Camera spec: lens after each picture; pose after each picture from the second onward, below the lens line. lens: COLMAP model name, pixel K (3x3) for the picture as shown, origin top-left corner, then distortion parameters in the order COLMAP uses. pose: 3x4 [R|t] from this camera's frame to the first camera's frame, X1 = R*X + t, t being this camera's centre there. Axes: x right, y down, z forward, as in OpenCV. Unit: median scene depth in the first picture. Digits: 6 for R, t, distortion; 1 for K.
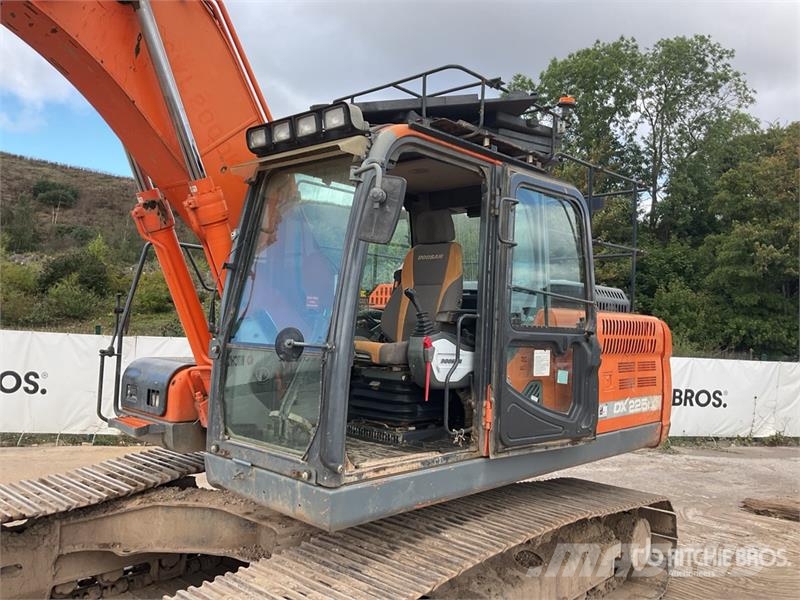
lens RADIAL K [[659.4, 0, 402.9], [0, 659.4, 297.4], [0, 0, 1]] dist [0.093999, -0.195423]
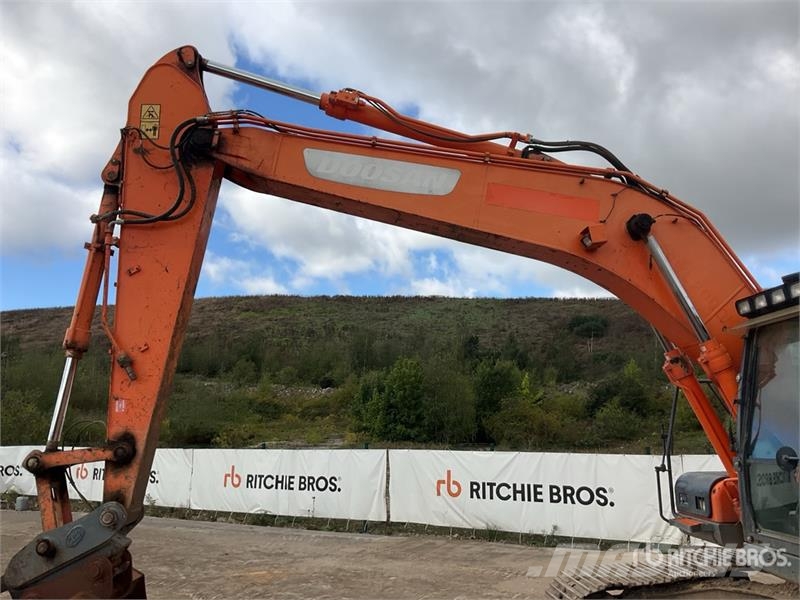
lens RADIAL K [[657.2, 0, 396.0], [0, 657.2, 300.8], [0, 0, 1]] dist [0.097470, -0.181250]
pose [[0.712183, -0.189571, -0.675913, 0.070800], [0.072839, 0.977606, -0.197438, -0.010630], [0.698205, 0.091379, 0.710042, -0.170900]]
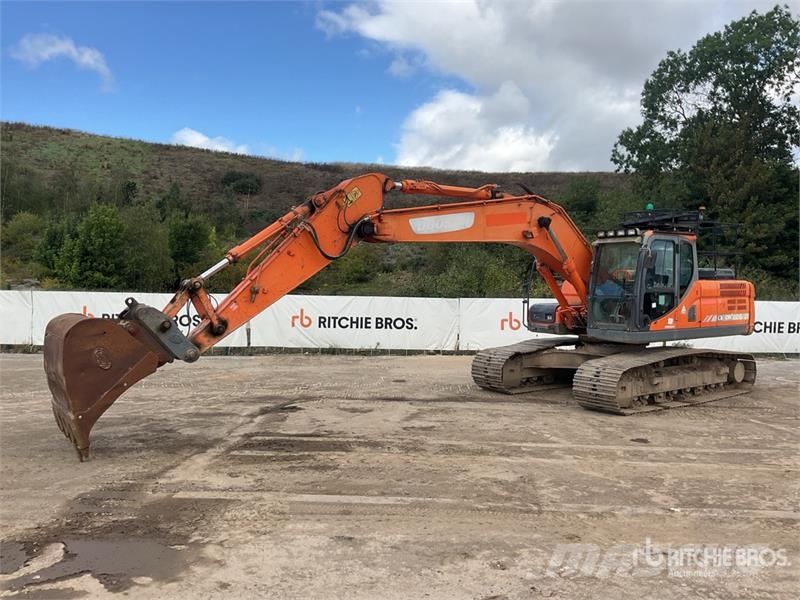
lens RADIAL K [[657.2, 0, 396.0], [0, 657.2, 300.8], [0, 0, 1]] dist [0.097470, -0.181250]
pose [[0.975165, -0.030016, -0.219438, -0.172433], [0.043600, 0.997403, 0.057322, -0.048449], [0.217148, -0.065466, 0.973941, -0.852751]]
